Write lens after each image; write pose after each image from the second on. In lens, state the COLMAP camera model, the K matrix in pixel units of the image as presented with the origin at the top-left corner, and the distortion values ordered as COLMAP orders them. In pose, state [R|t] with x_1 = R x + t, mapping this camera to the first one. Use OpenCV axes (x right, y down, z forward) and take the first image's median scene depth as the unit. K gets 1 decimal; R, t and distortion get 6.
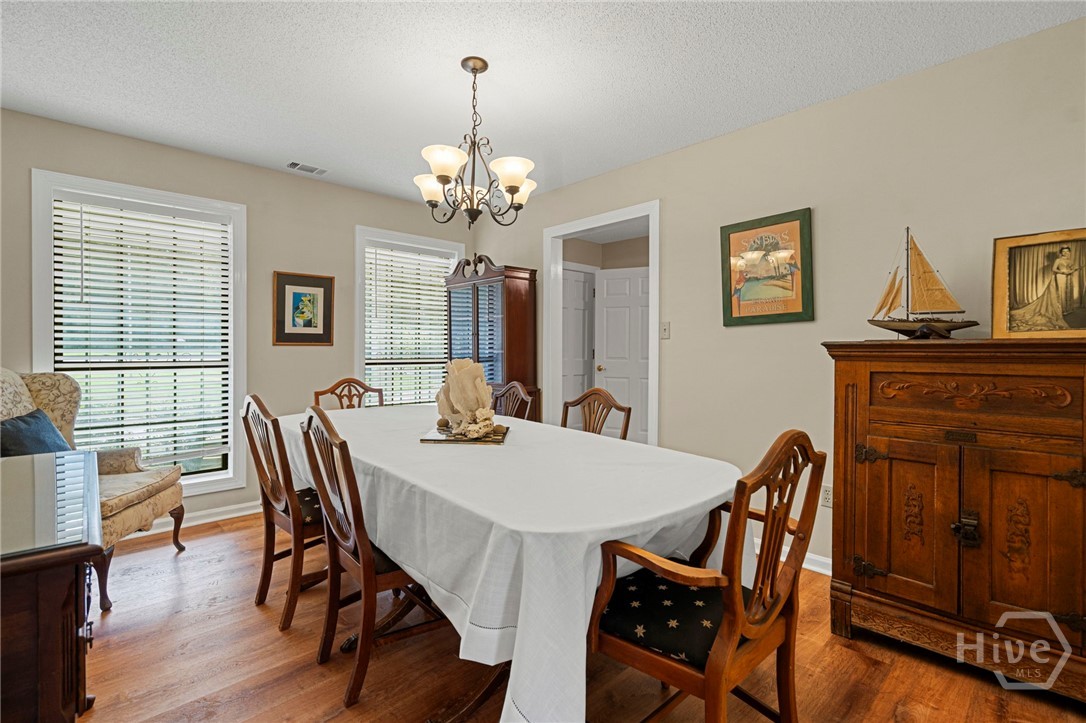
lens RADIAL K [[509.4, 0, 543.2], [0, 509.4, 357.9], [0, 0, 1]] dist [0.001166, 0.001066]
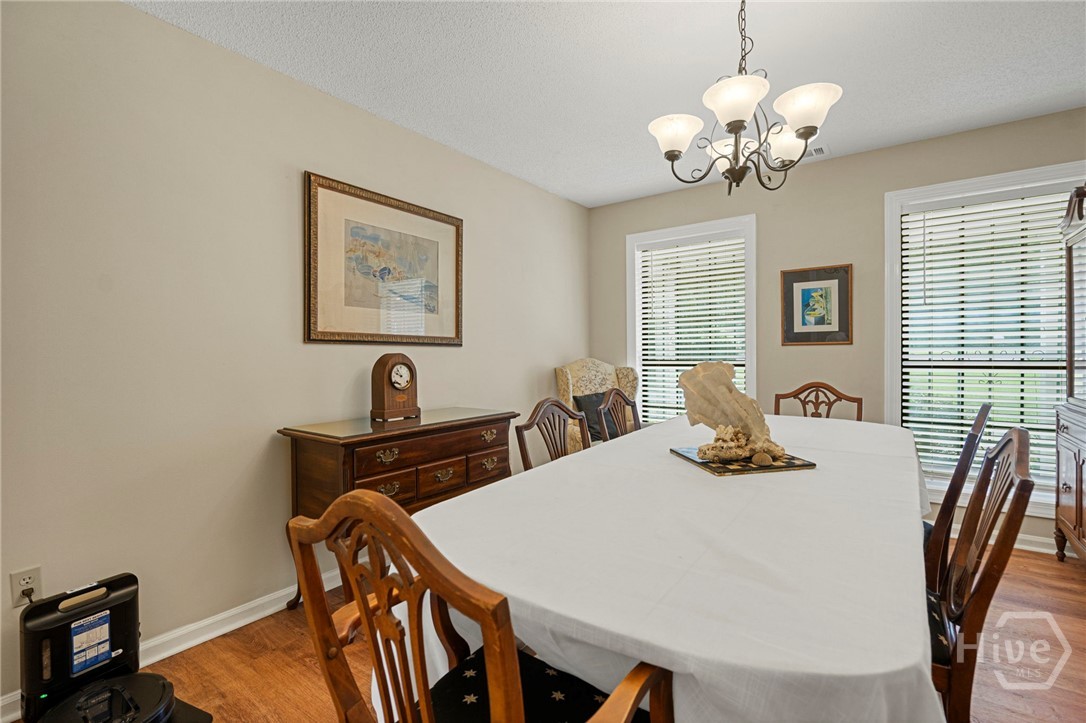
lens RADIAL K [[509.4, 0, 543.2], [0, 509.4, 357.9], [0, 0, 1]] dist [0.001166, 0.001066]
pose [[0.171529, 0.006823, -0.985155, 0.357661], [-0.003973, 0.999973, 0.006234, -0.004698], [0.985171, 0.002845, 0.171552, 0.356181]]
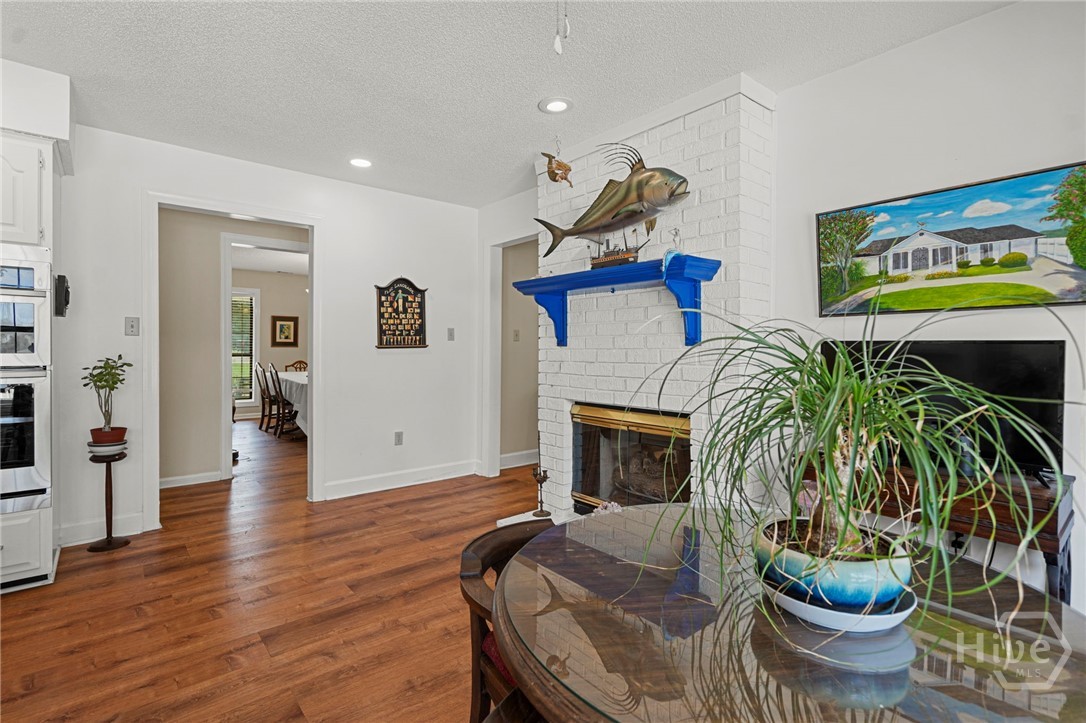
lens RADIAL K [[509.4, 0, 543.2], [0, 509.4, 357.9], [0, 0, 1]] dist [0.001166, 0.001066]
pose [[0.998840, 0.005946, -0.047774, 0.811894], [-0.006140, 0.999973, -0.003919, 0.026873], [0.047750, 0.004208, 0.998850, -1.250718]]
